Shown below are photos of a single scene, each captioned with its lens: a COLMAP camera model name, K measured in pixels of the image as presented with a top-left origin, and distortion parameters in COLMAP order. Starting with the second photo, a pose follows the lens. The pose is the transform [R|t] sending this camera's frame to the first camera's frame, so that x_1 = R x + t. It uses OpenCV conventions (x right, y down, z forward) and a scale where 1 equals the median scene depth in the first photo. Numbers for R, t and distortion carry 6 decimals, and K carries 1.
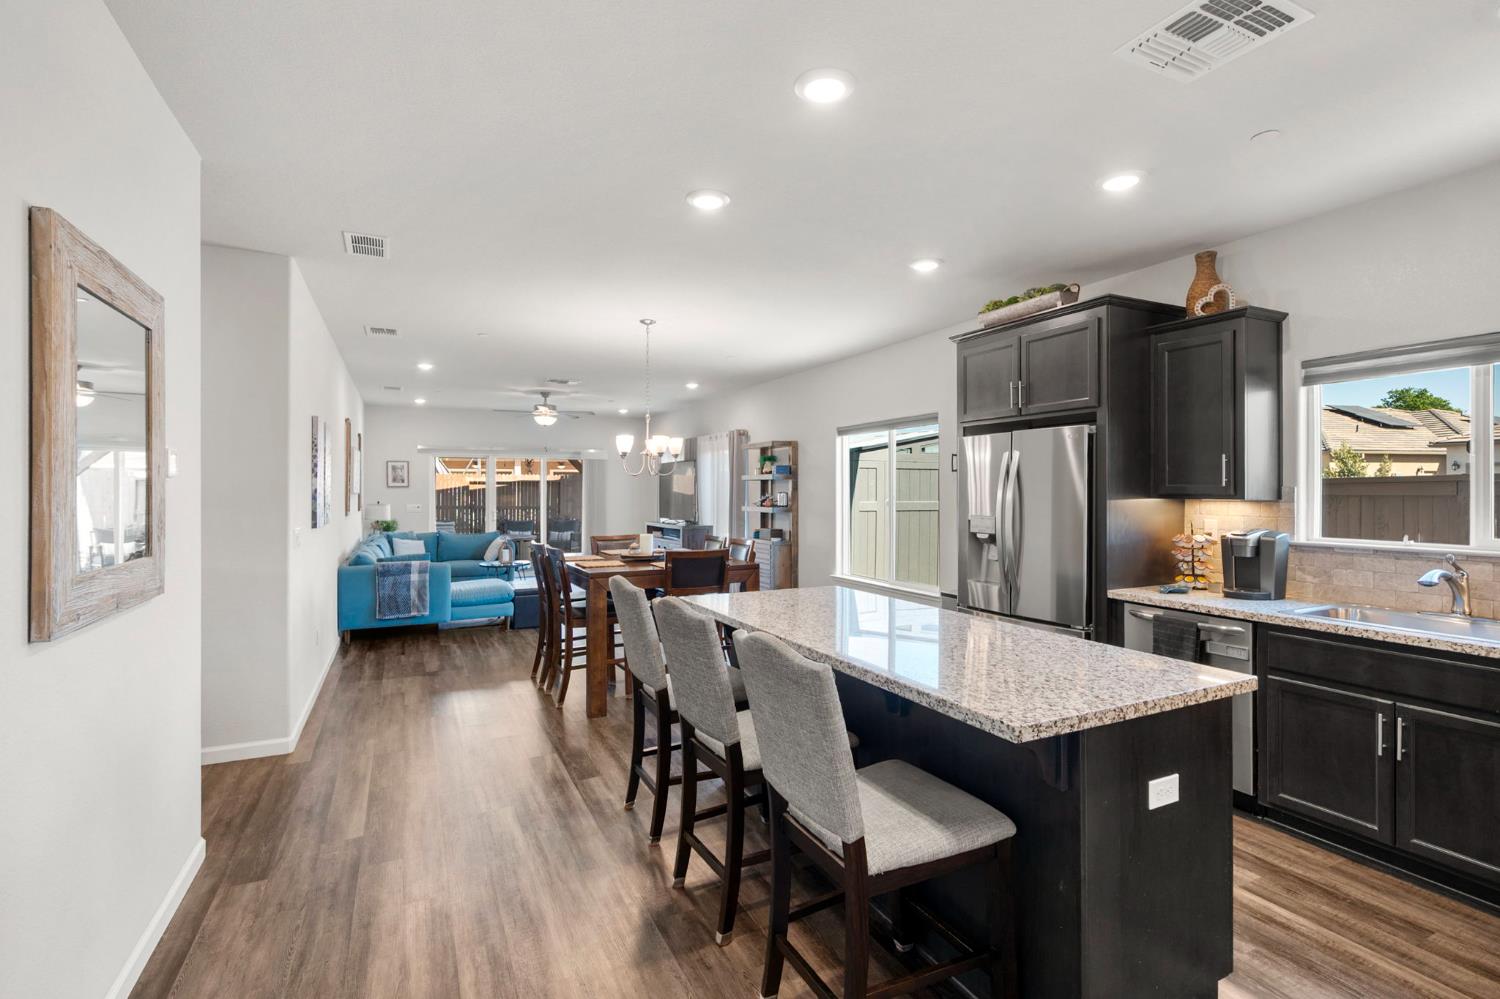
lens RADIAL K [[693.3, 0, 749.6], [0, 693.3, 492.1], [0, 0, 1]] dist [0.001539, 0.000294]
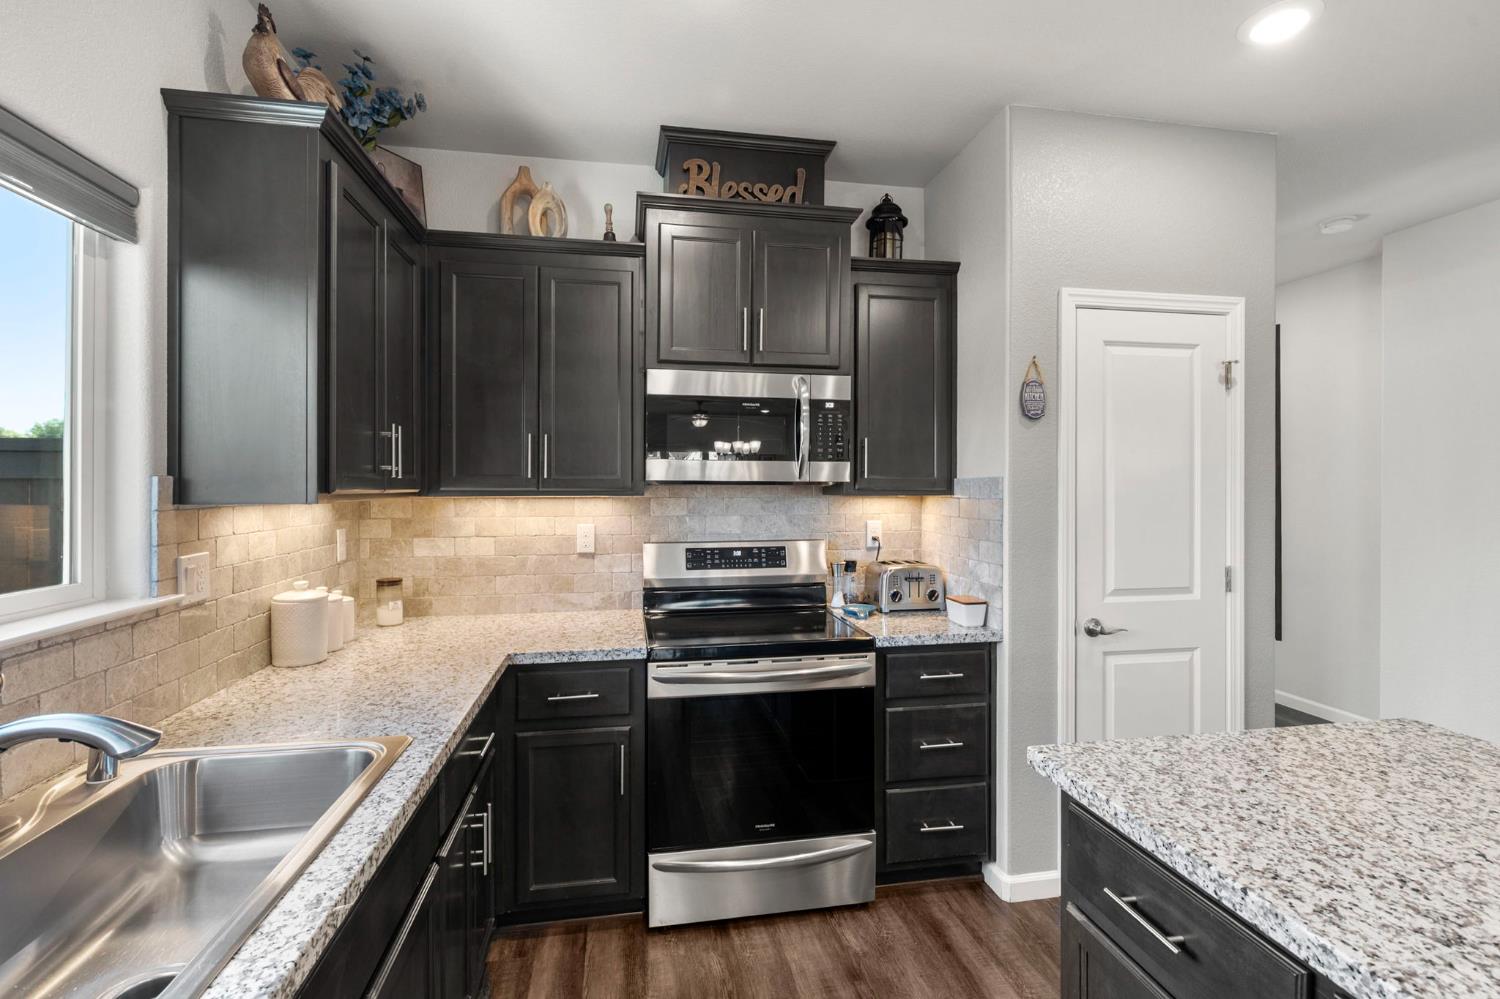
lens RADIAL K [[693.3, 0, 752.2], [0, 693.3, 487.7], [0, 0, 1]] dist [0.001539, 0.000294]
pose [[-0.960862, 0.001221, 0.277026, 0.274231], [0.003167, 0.999973, 0.006578, -0.001849], [-0.277010, 0.007197, -0.960840, 0.599371]]
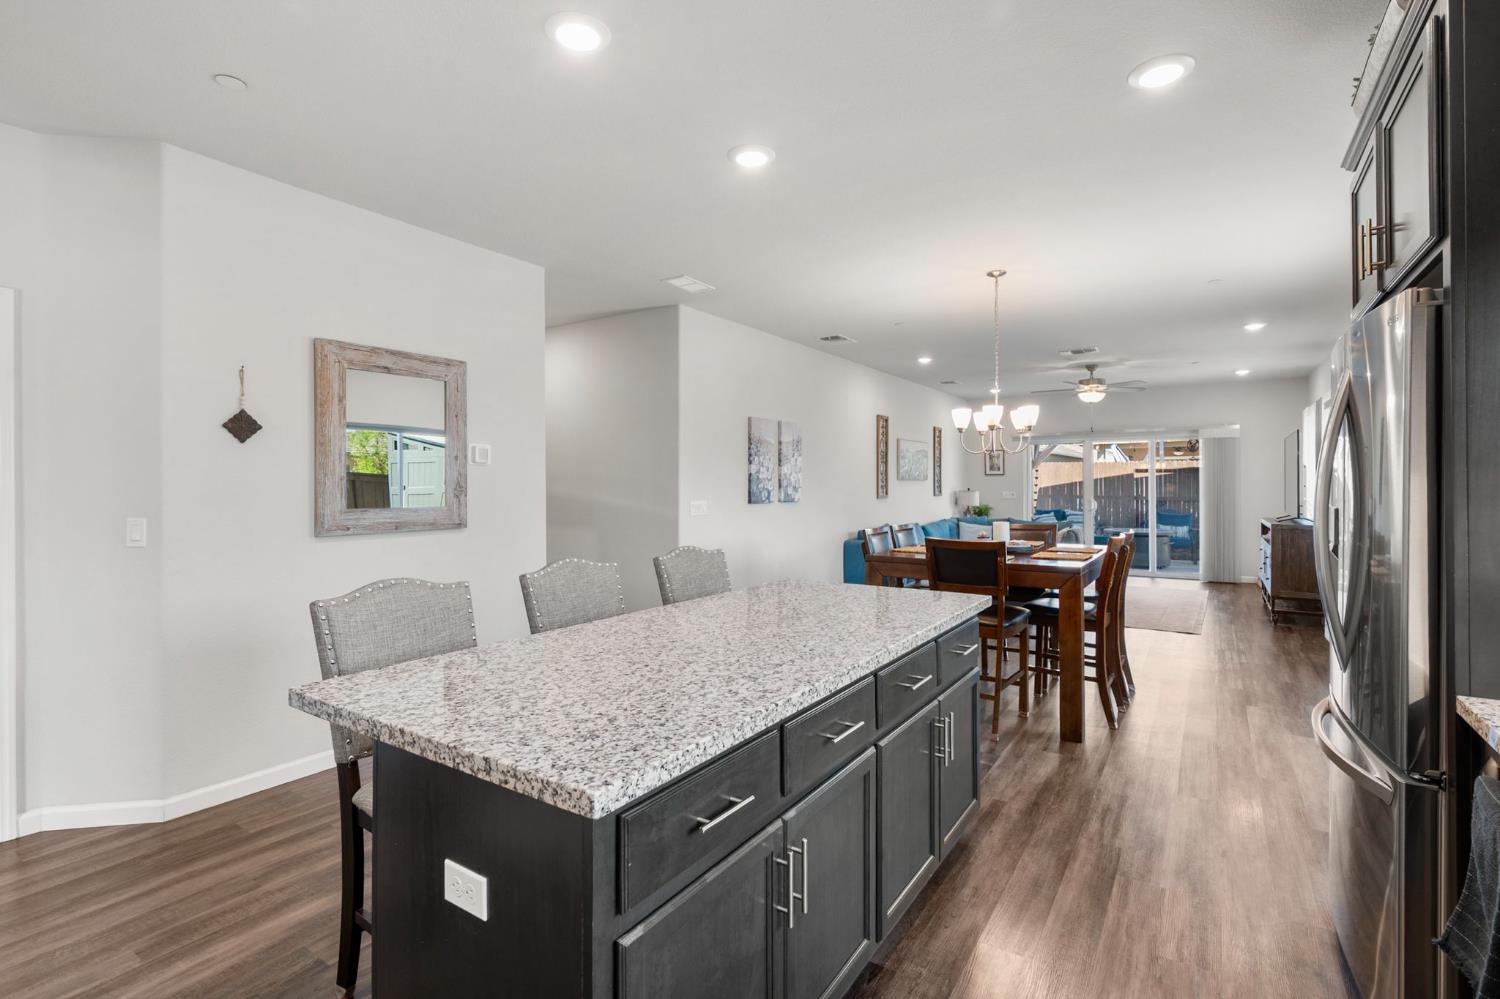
lens RADIAL K [[693.3, 0, 752.9], [0, 693.3, 493.1], [0, 0, 1]] dist [0.001539, 0.000294]
pose [[0.501621, 0.010249, -0.865027, 0.415741], [0.000419, 0.999927, 0.012090, 0.014155], [0.865088, -0.006427, 0.501580, 0.288738]]
